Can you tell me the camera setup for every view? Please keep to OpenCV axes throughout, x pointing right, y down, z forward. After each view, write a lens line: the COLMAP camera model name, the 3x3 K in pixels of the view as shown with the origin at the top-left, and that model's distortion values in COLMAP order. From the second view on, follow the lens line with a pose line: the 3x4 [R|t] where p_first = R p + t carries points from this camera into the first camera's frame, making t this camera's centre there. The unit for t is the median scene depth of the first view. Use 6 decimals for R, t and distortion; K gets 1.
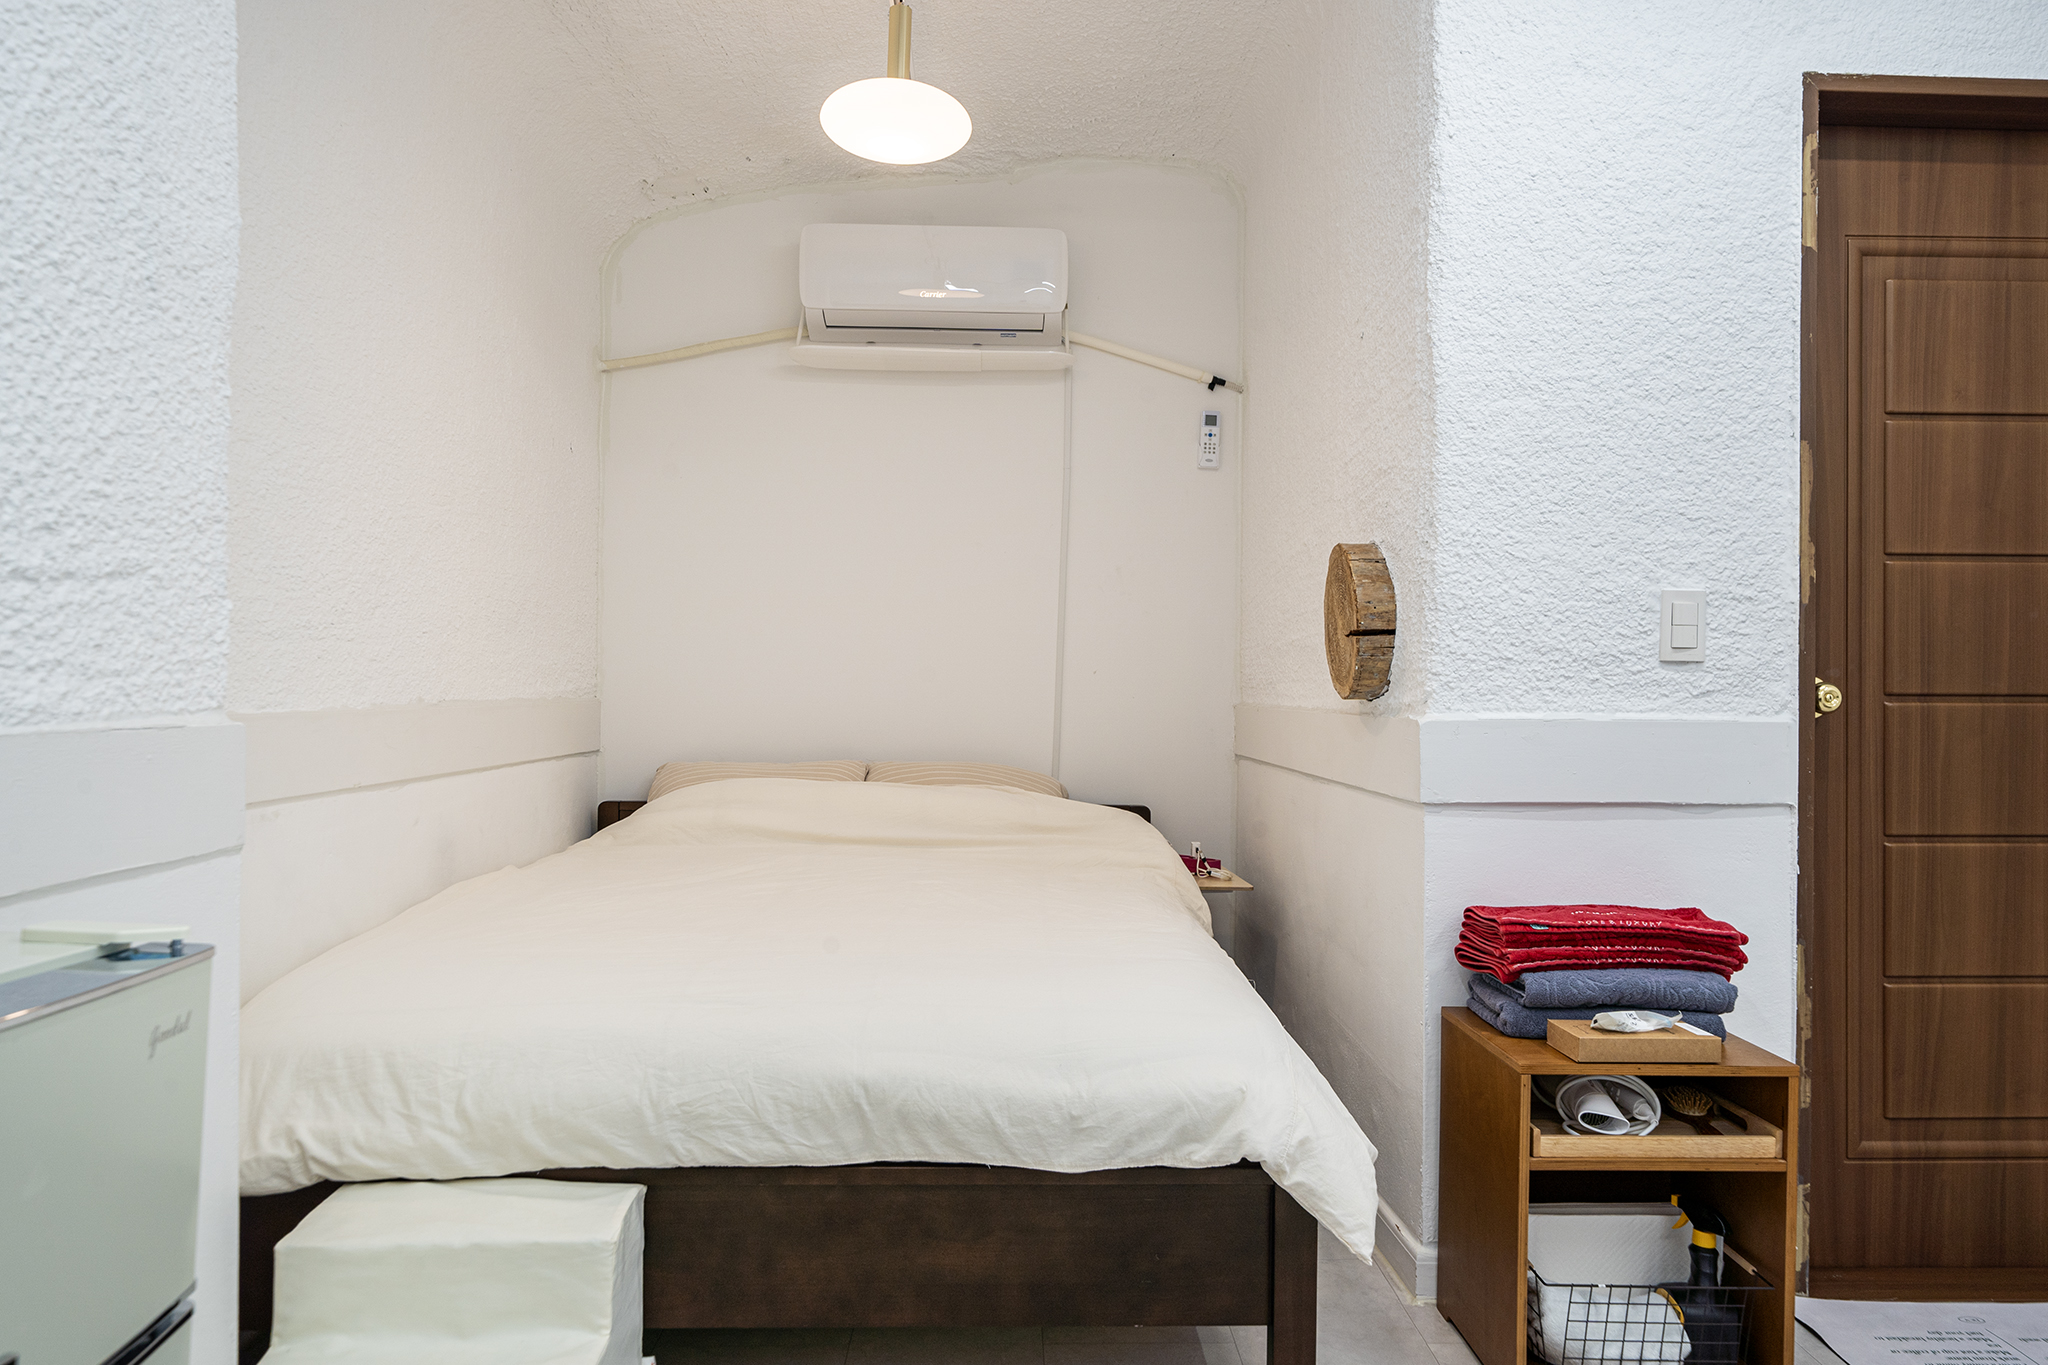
lens RADIAL K [[1378.9, 0, 1024.0], [0, 1378.9, 682.5], [0, 0, 1]] dist [0.004210, 0.000917]
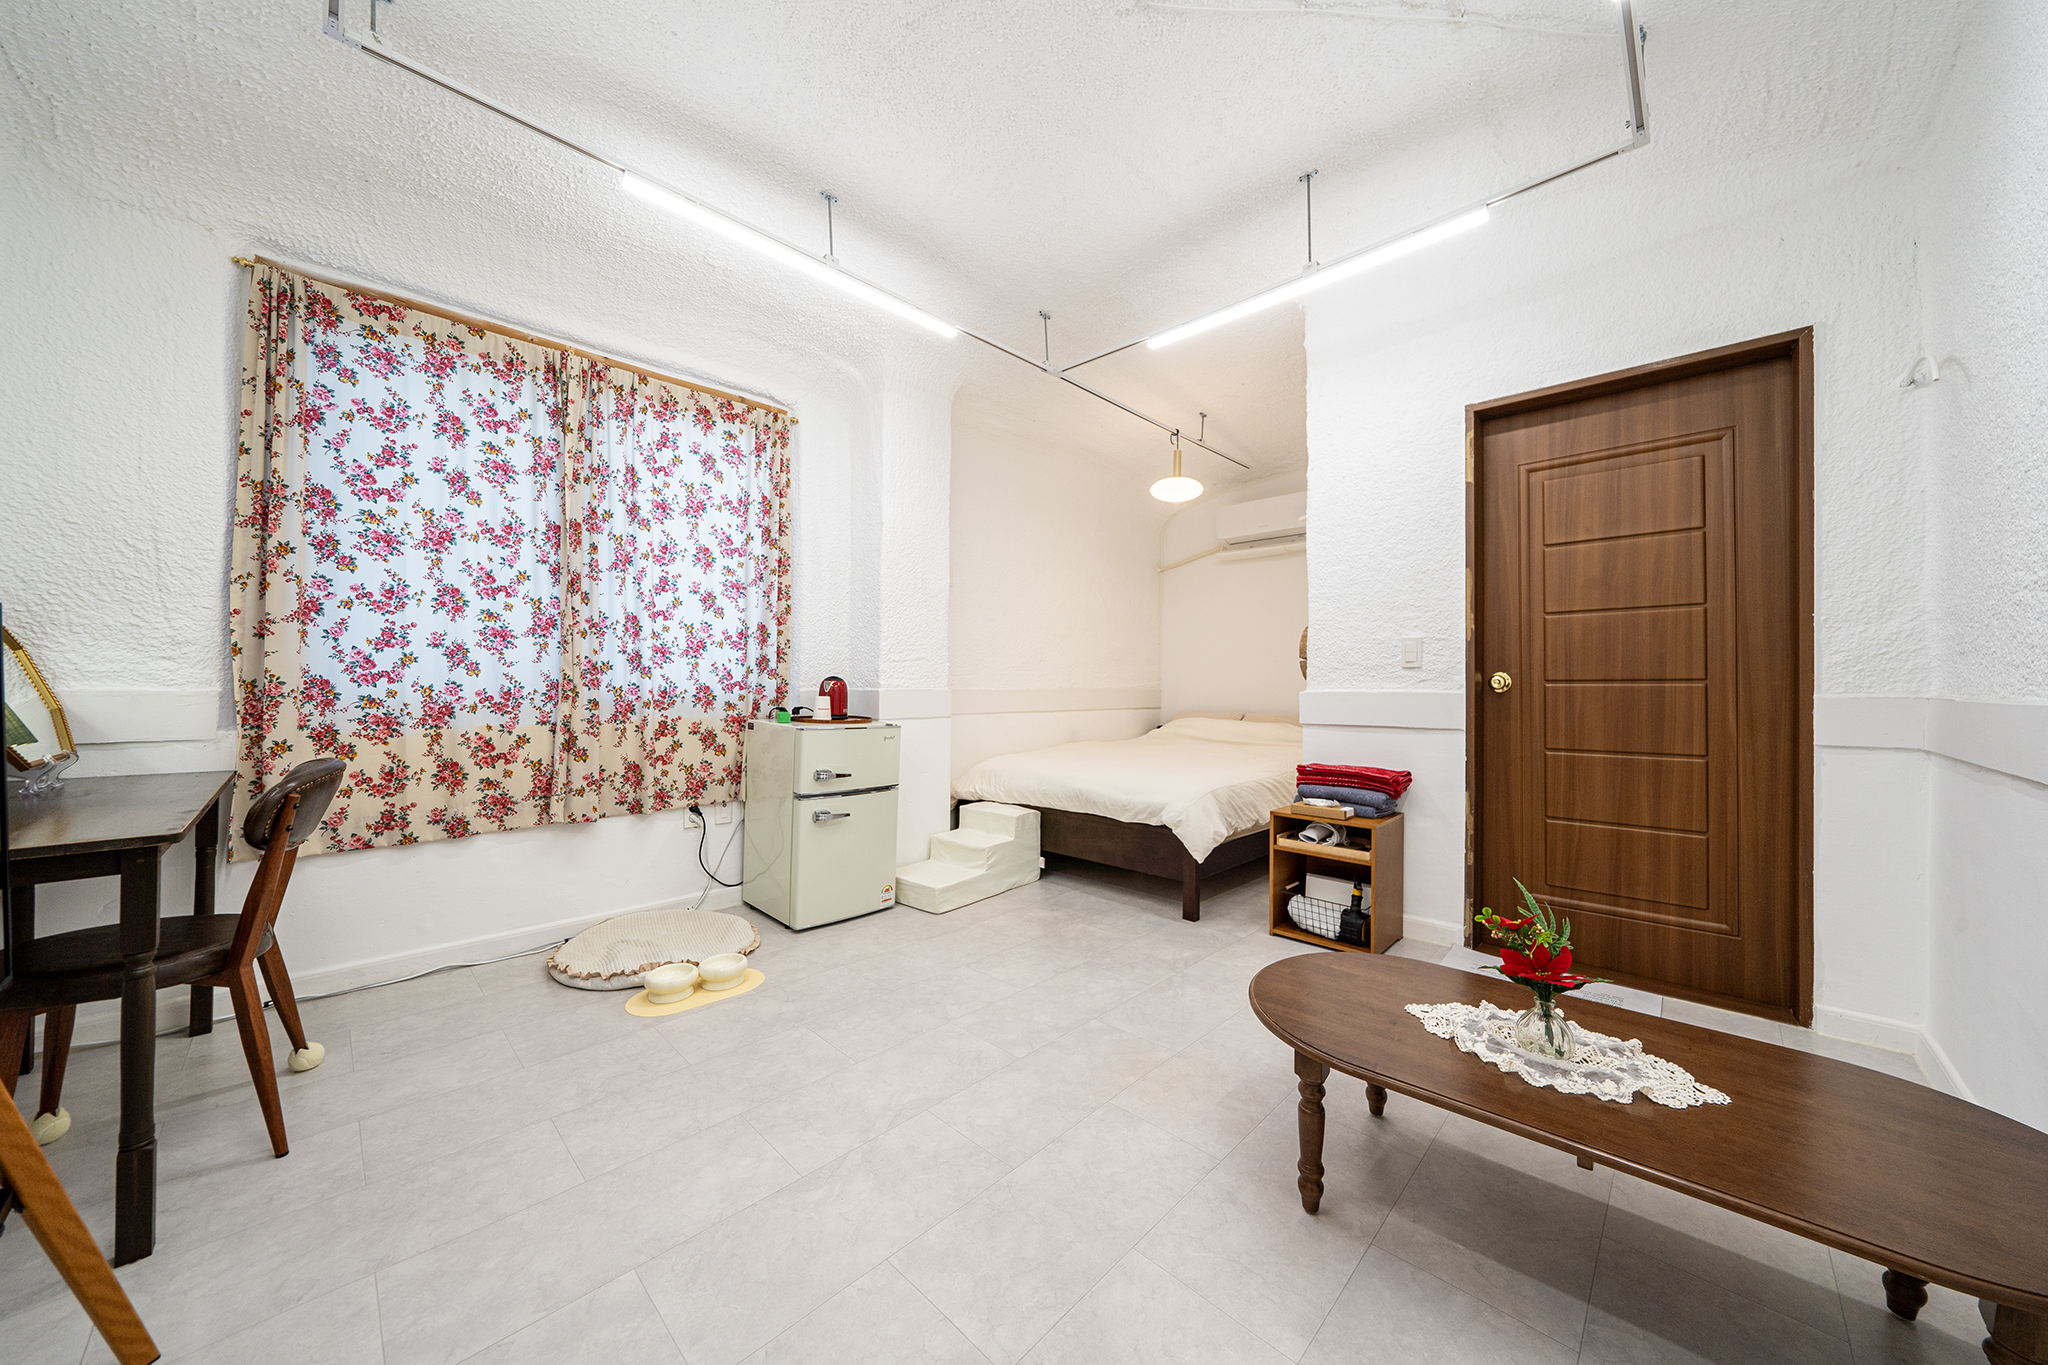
lens RADIAL K [[692.7, 0, 1024.0], [0, 692.7, 682.5], [0, 0, 1]] dist [0.000529, 0.000086]
pose [[0.699821, -0.011146, -0.714232, 0.821961], [0.006038, 0.999935, -0.009689, 0.017383], [0.714293, 0.002469, 0.699842, -0.292255]]
